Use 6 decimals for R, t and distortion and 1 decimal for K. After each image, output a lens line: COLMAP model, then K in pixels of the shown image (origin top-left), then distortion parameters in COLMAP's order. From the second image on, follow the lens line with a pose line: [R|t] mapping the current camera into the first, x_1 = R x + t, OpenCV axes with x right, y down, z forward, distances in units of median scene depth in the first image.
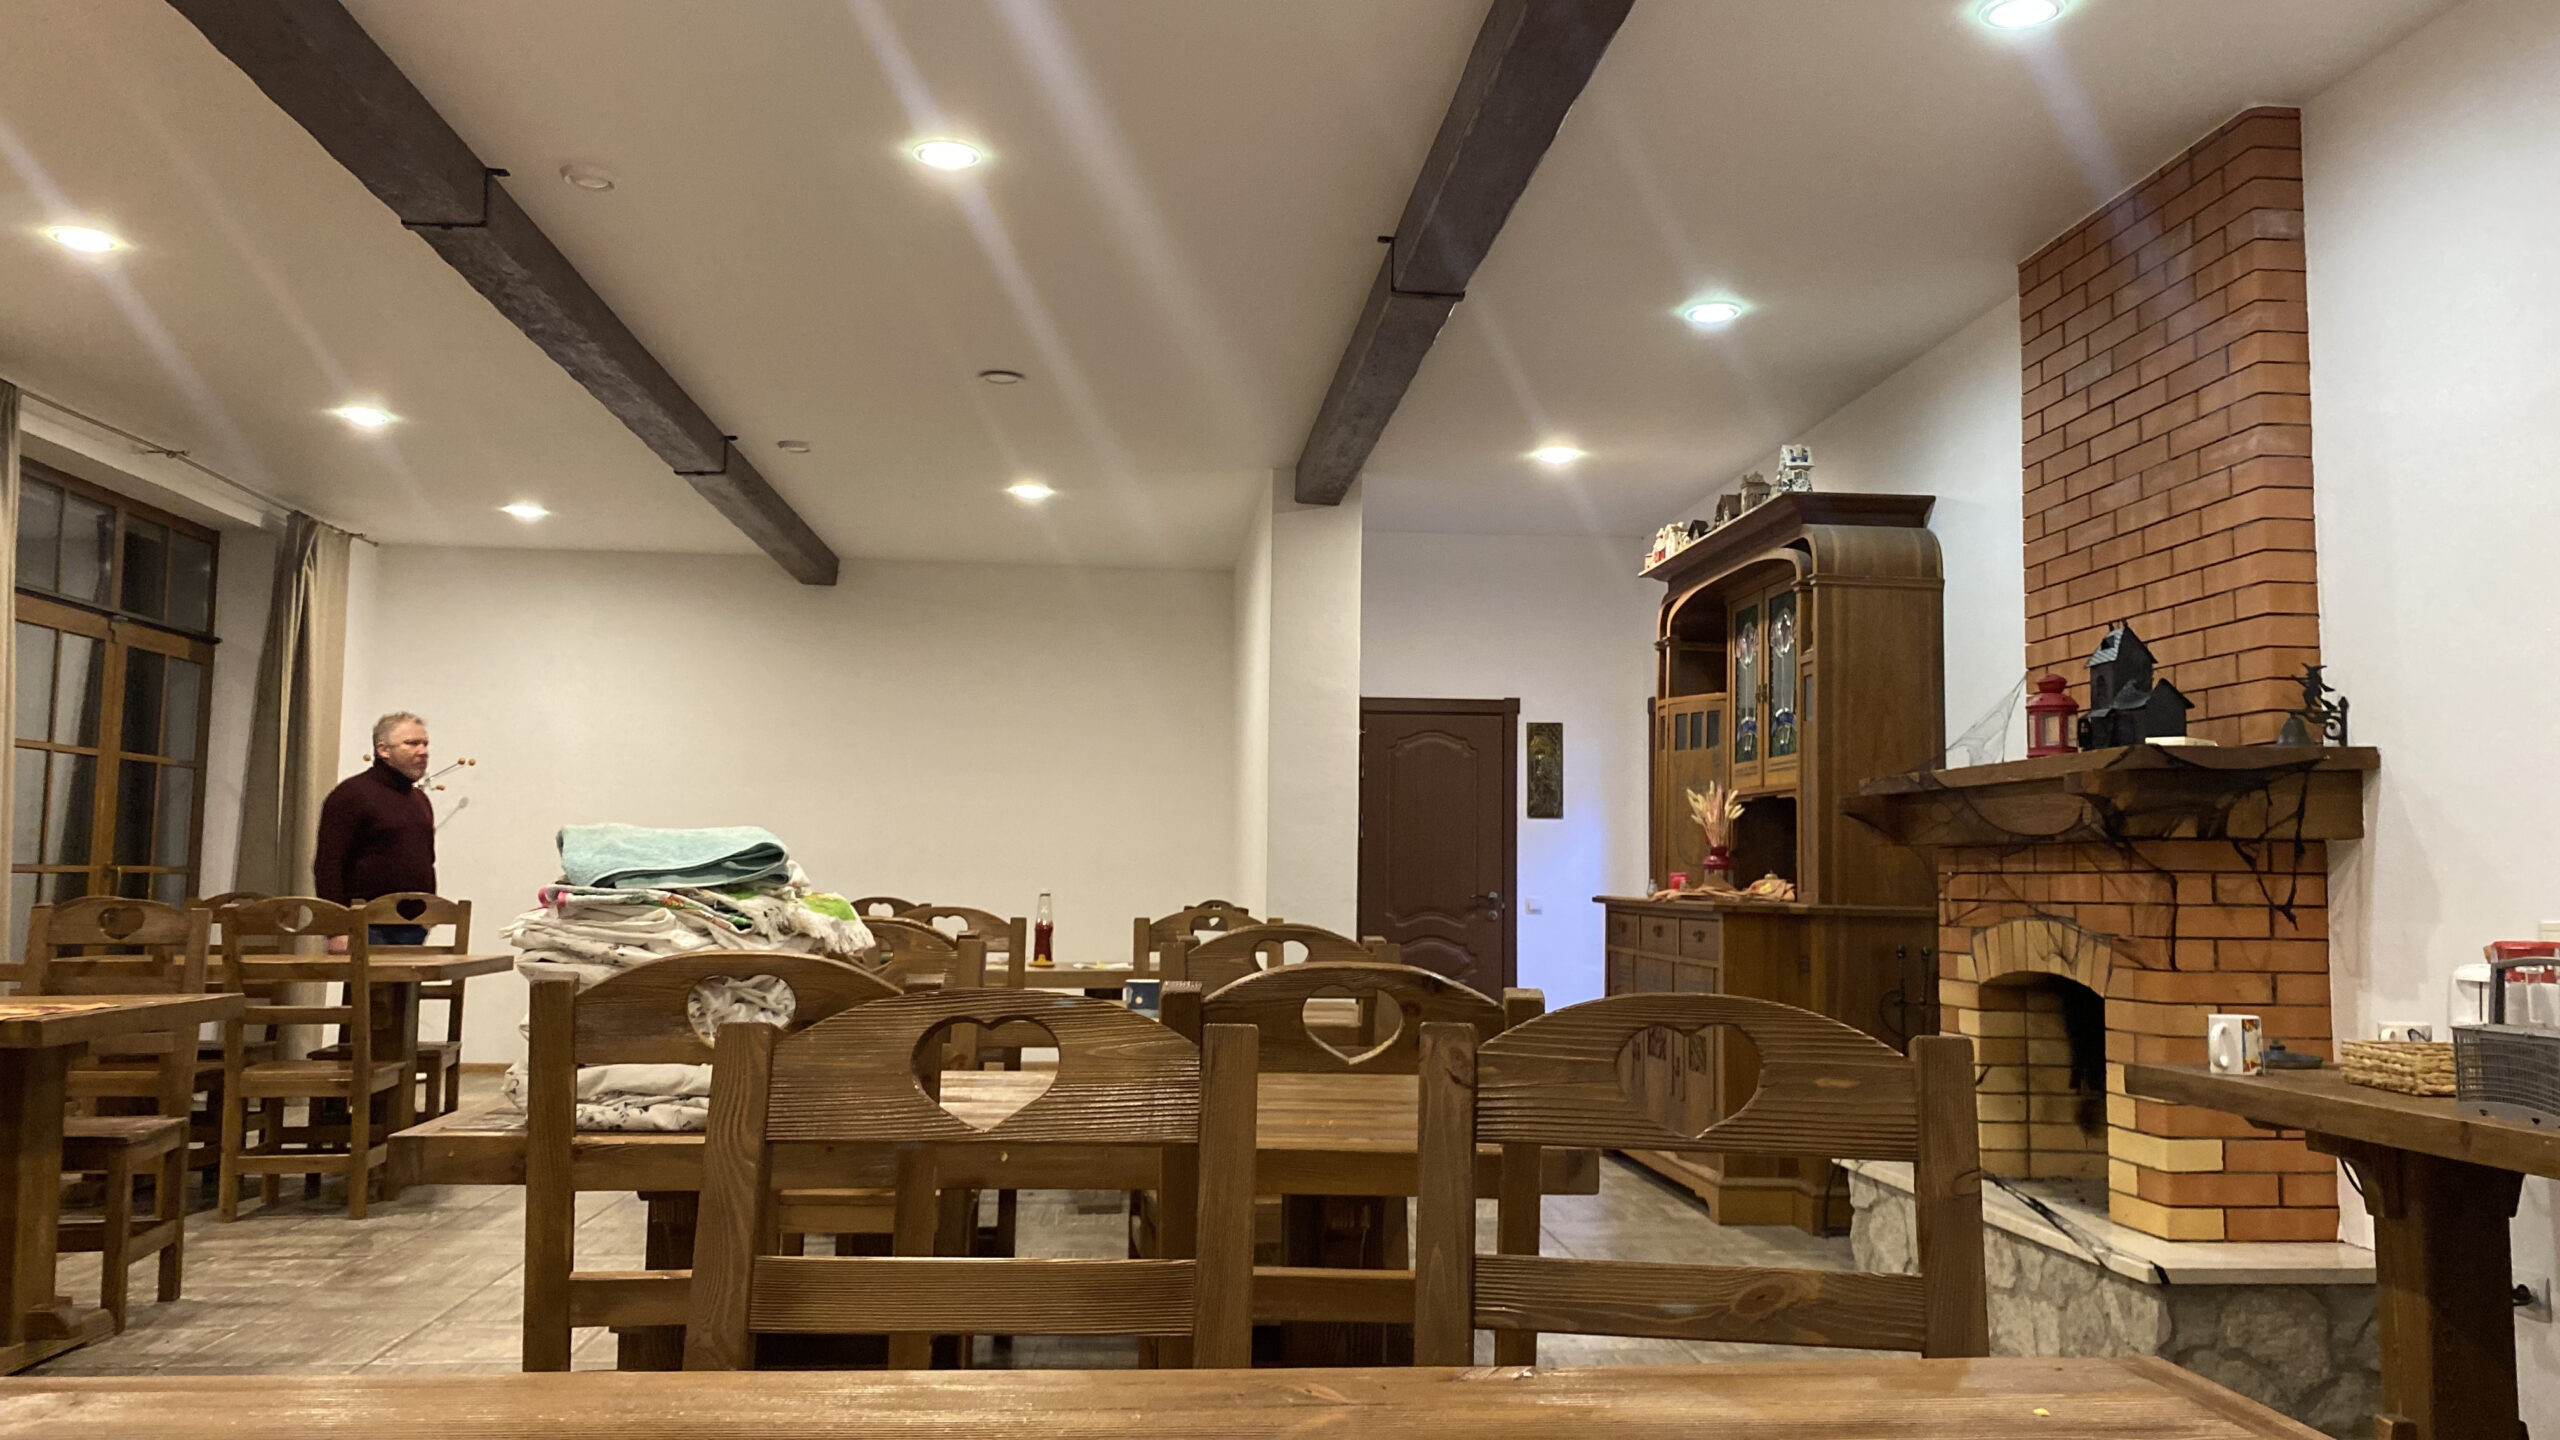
lens RADIAL K [[1957.3, 0, 1280.0], [0, 1957.3, 720.0], [0, 0, 1]] dist [-0.012934, -0.003744]
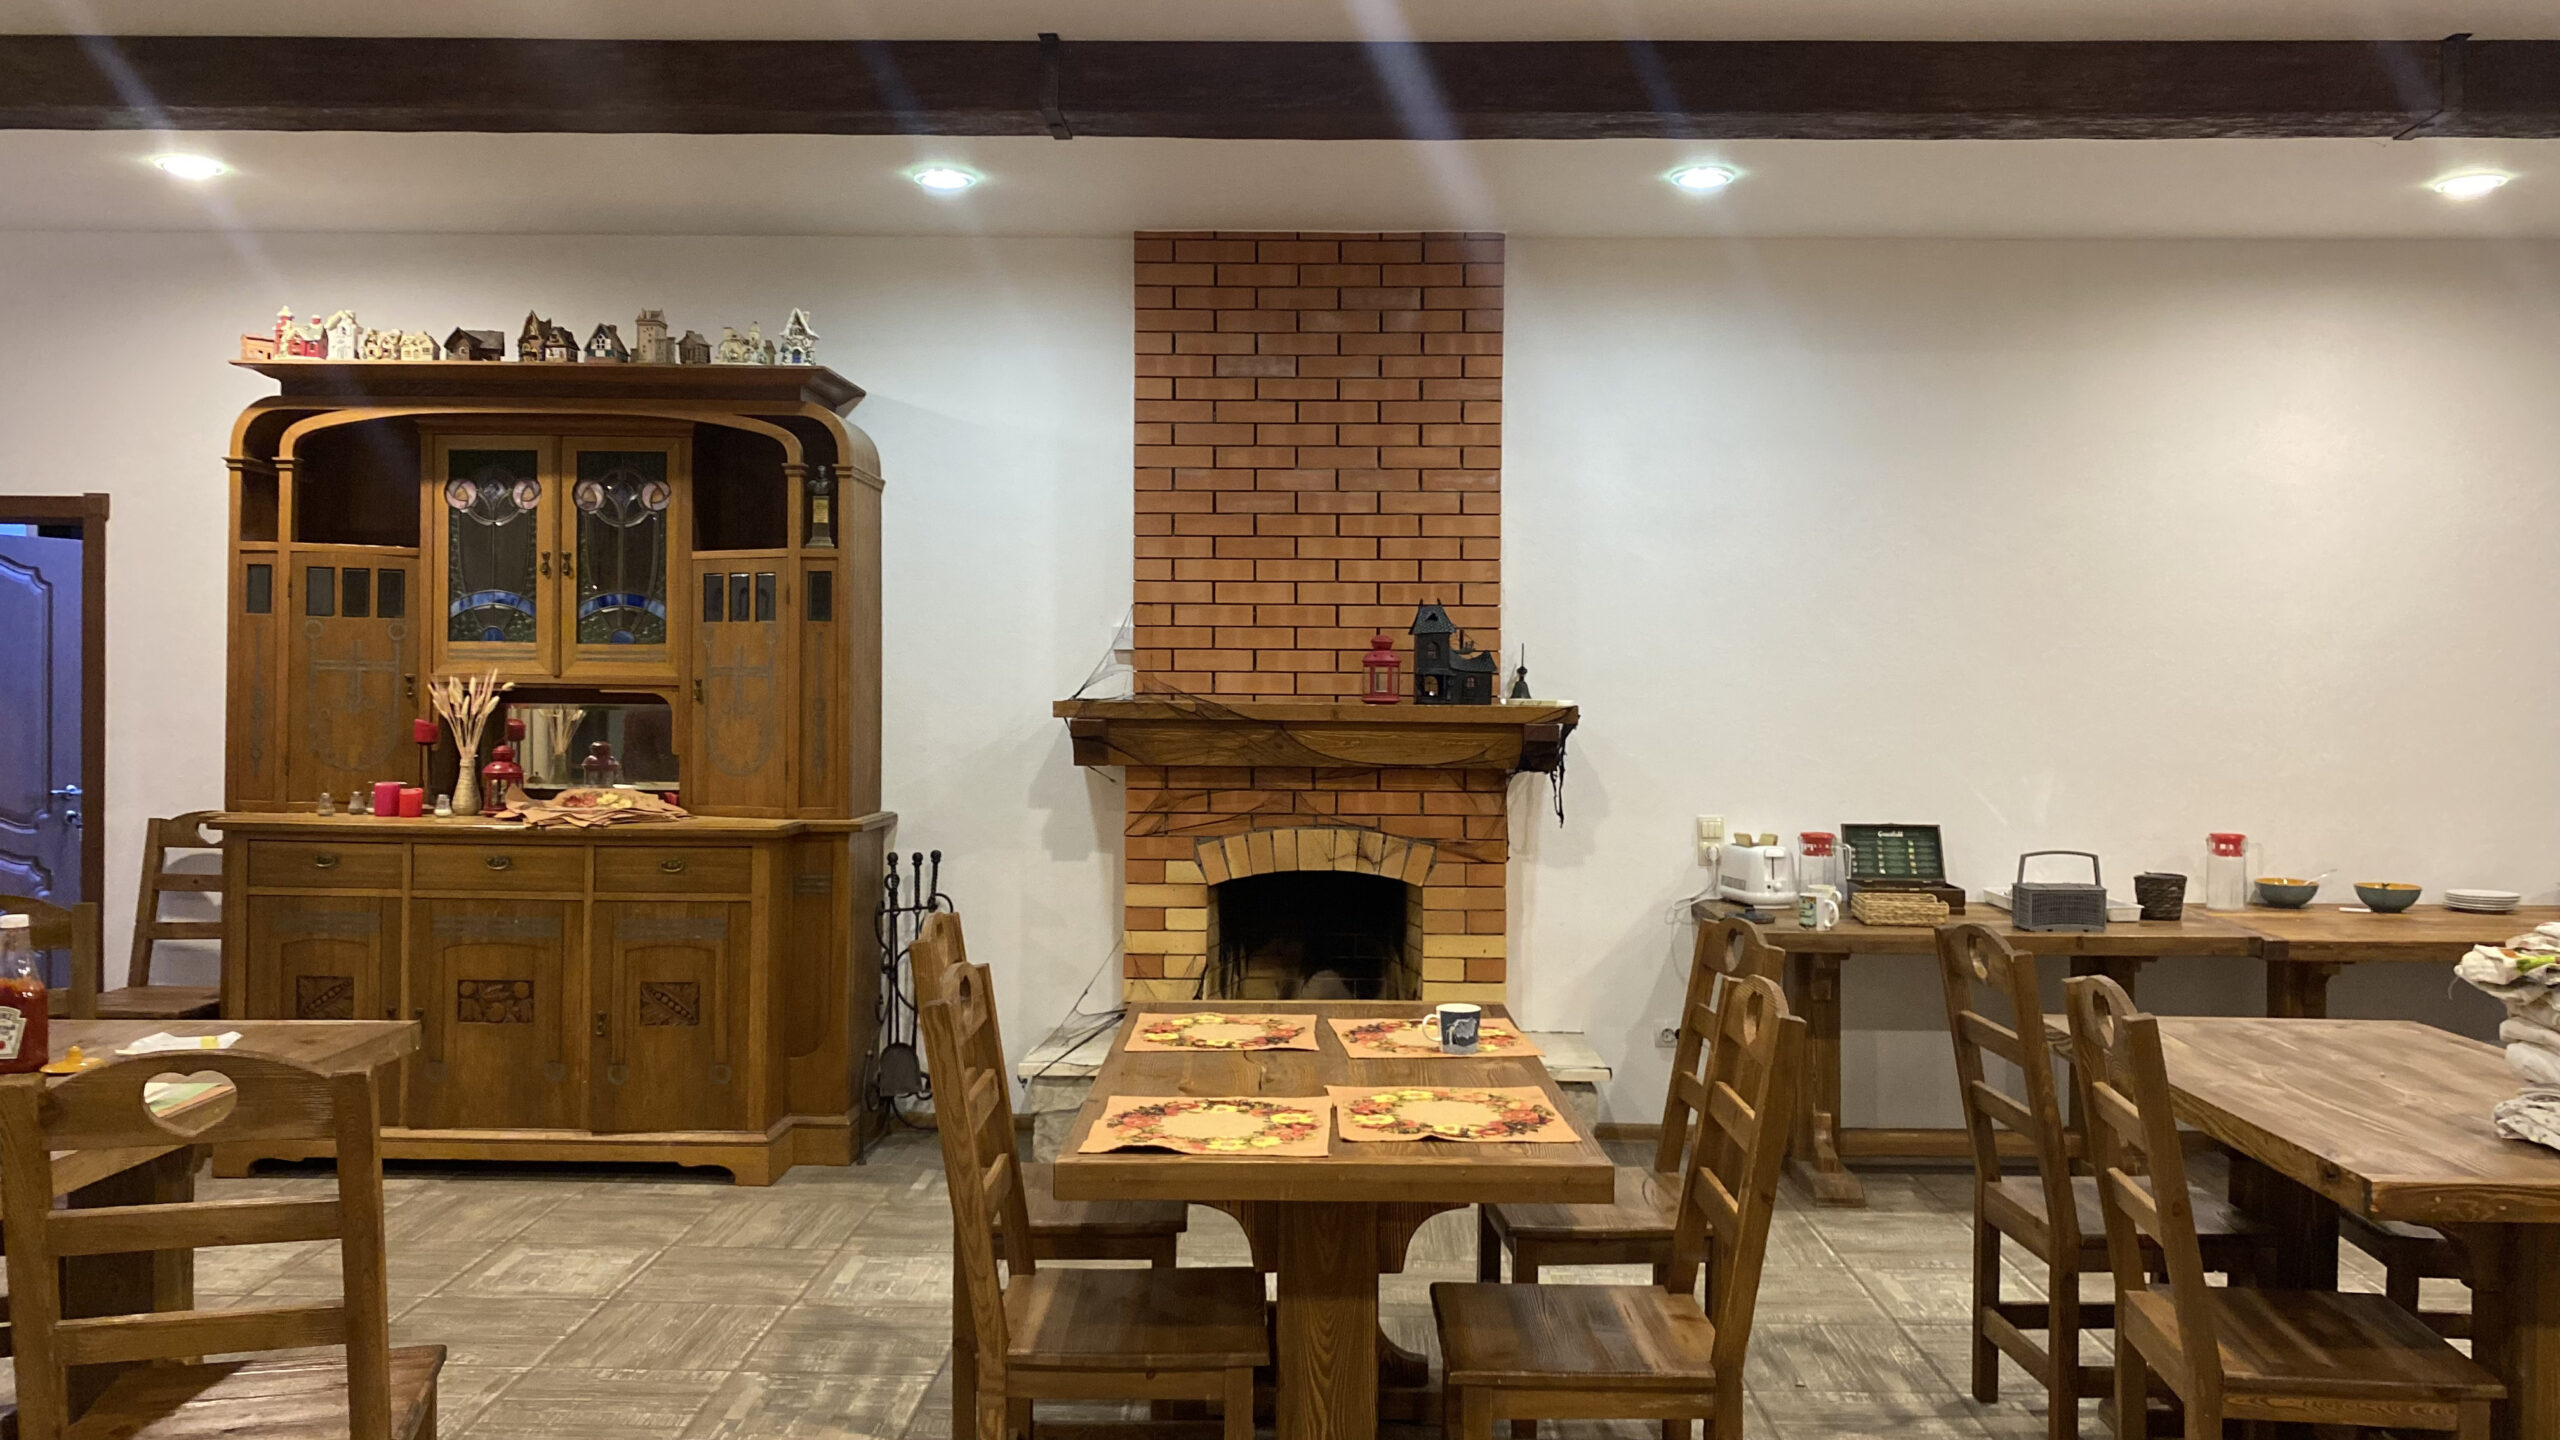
lens RADIAL K [[1919.6, 0, 1280.0], [0, 1919.6, 720.0], [0, 0, 1]] dist [0.035170, -0.002517]
pose [[0.100511, -0.028607, 0.994525, -0.811783], [-0.088268, 0.995389, 0.037553, -0.008839], [-0.991013, -0.091559, 0.097522, 0.912867]]
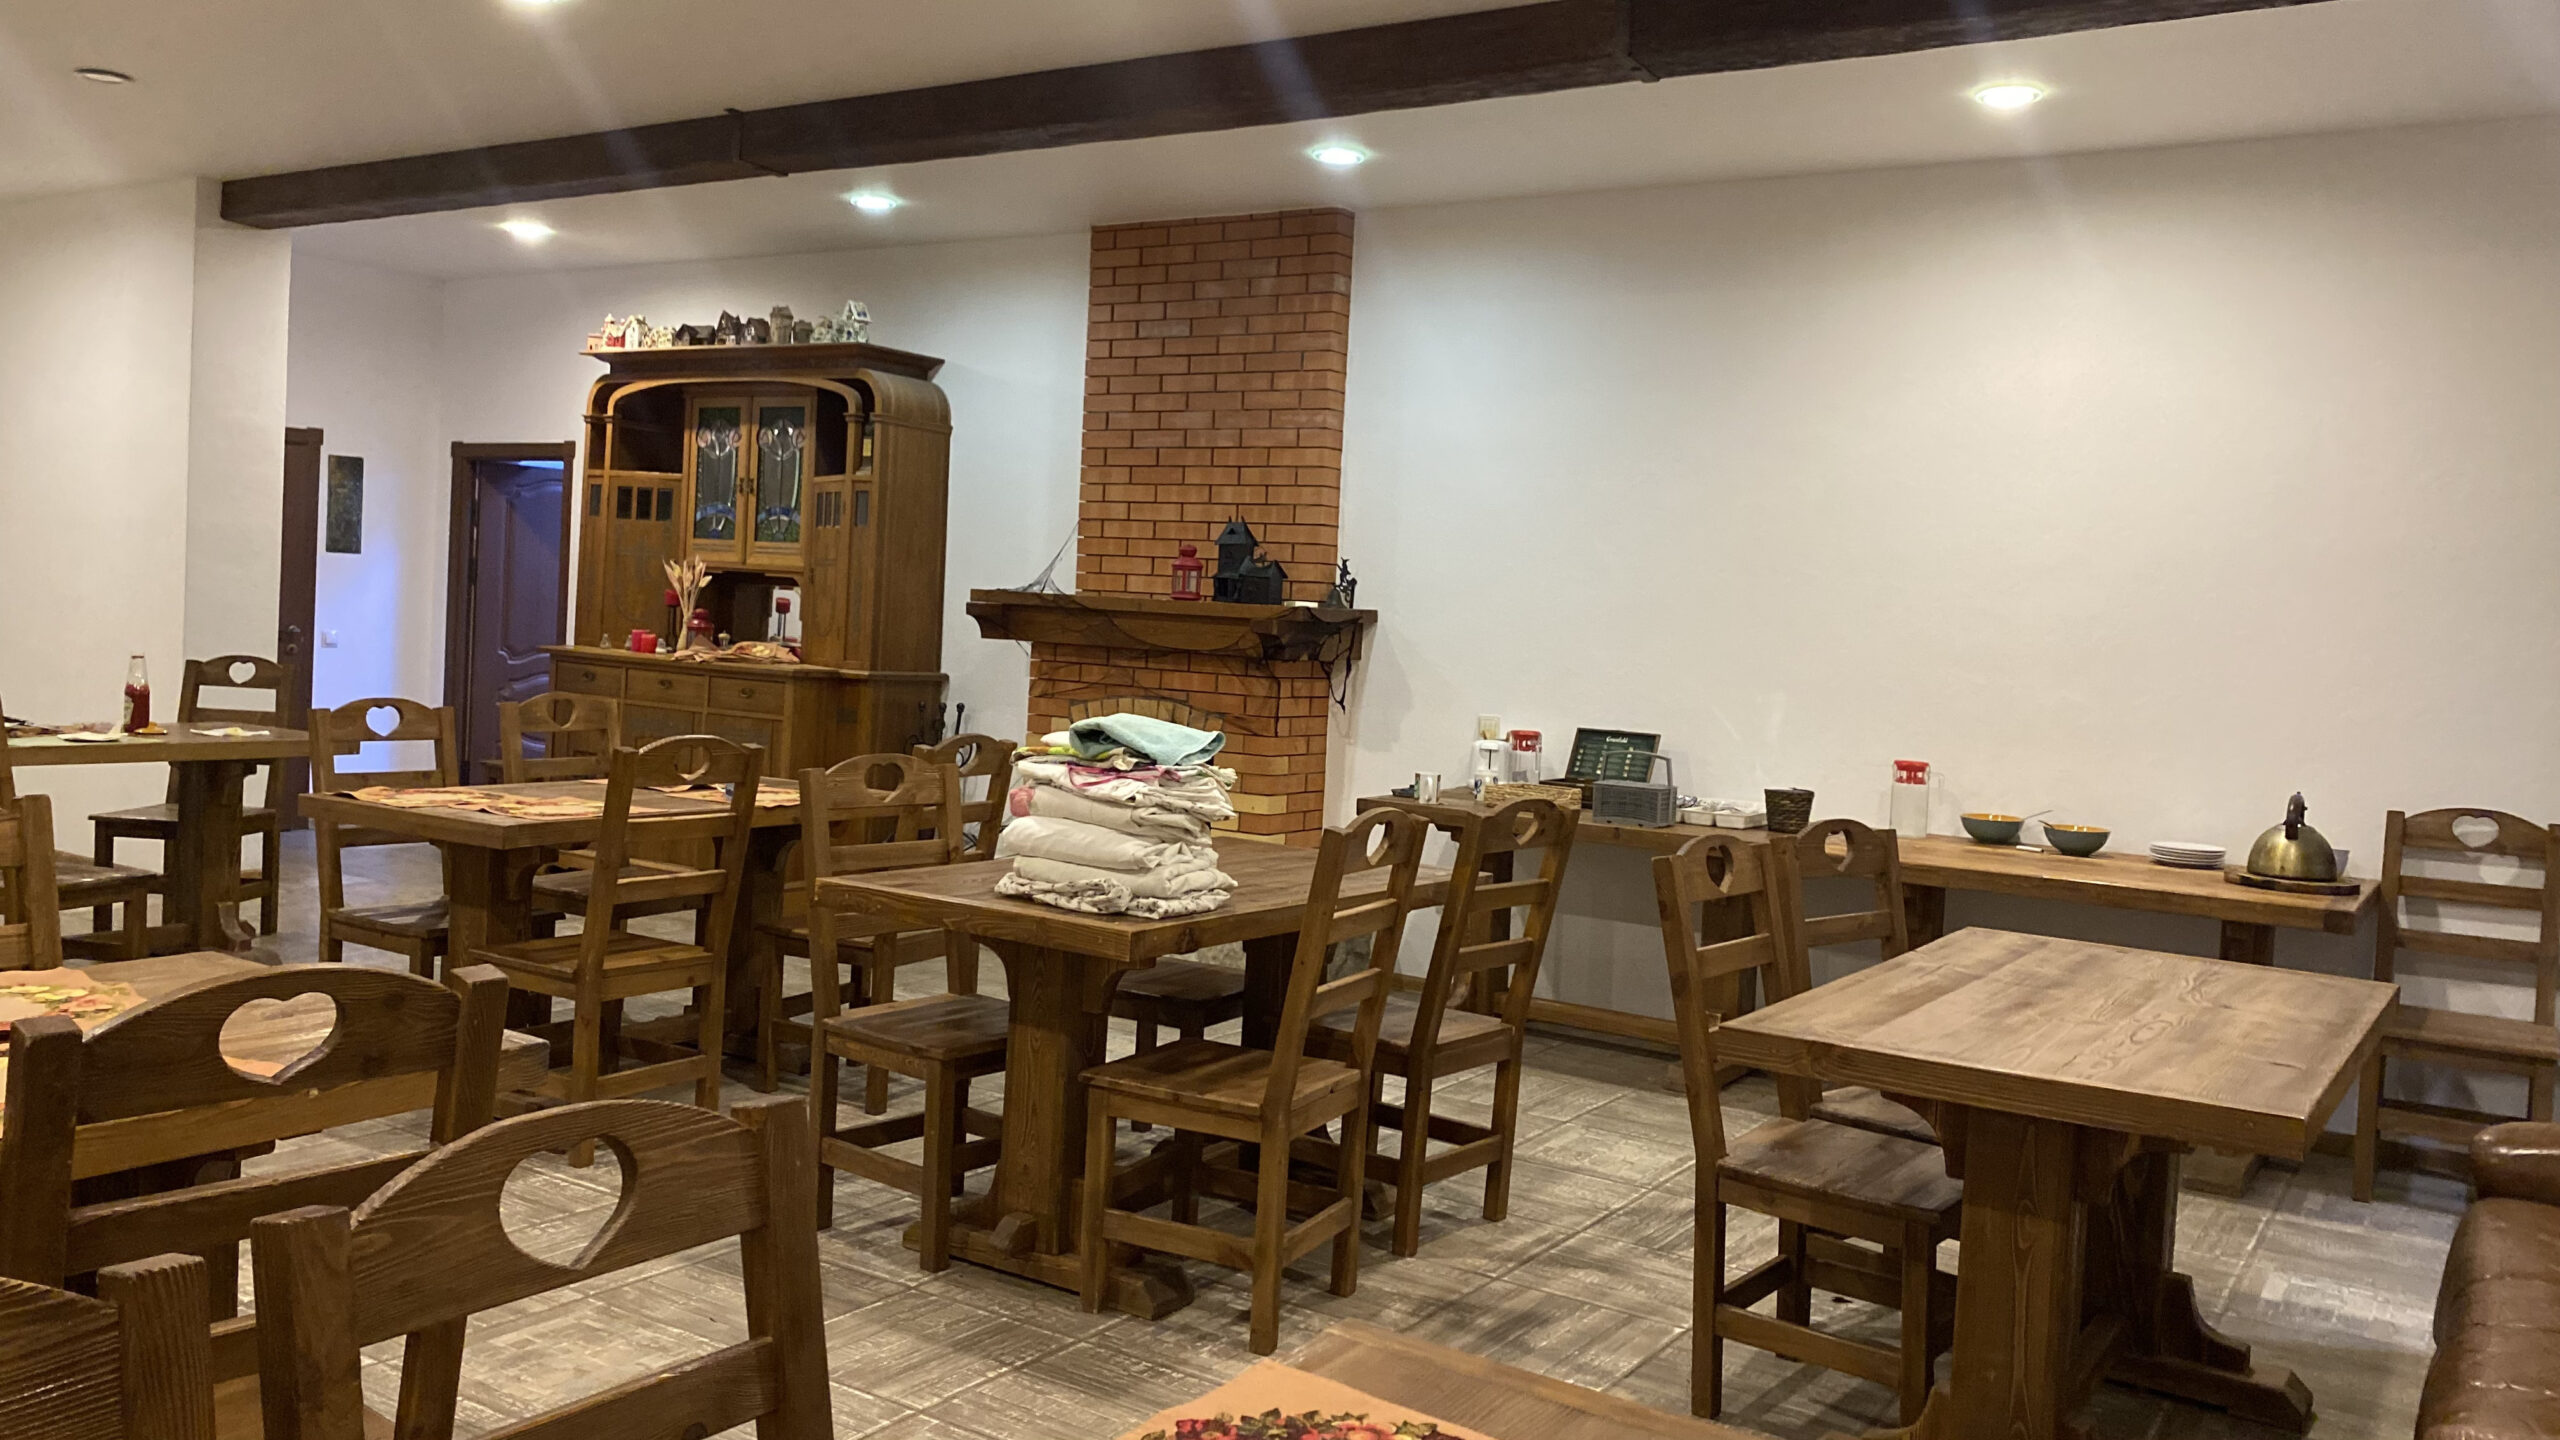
lens RADIAL K [[1990.3, 0, 1280.0], [0, 1990.3, 720.0], [0, 0, 1]] dist [0.069411, -0.001922]
pose [[0.616407, -0.027334, 0.786953, -0.784597], [-0.107012, 0.987218, 0.118110, -0.078290], [-0.780122, -0.157017, 0.605603, -0.034972]]
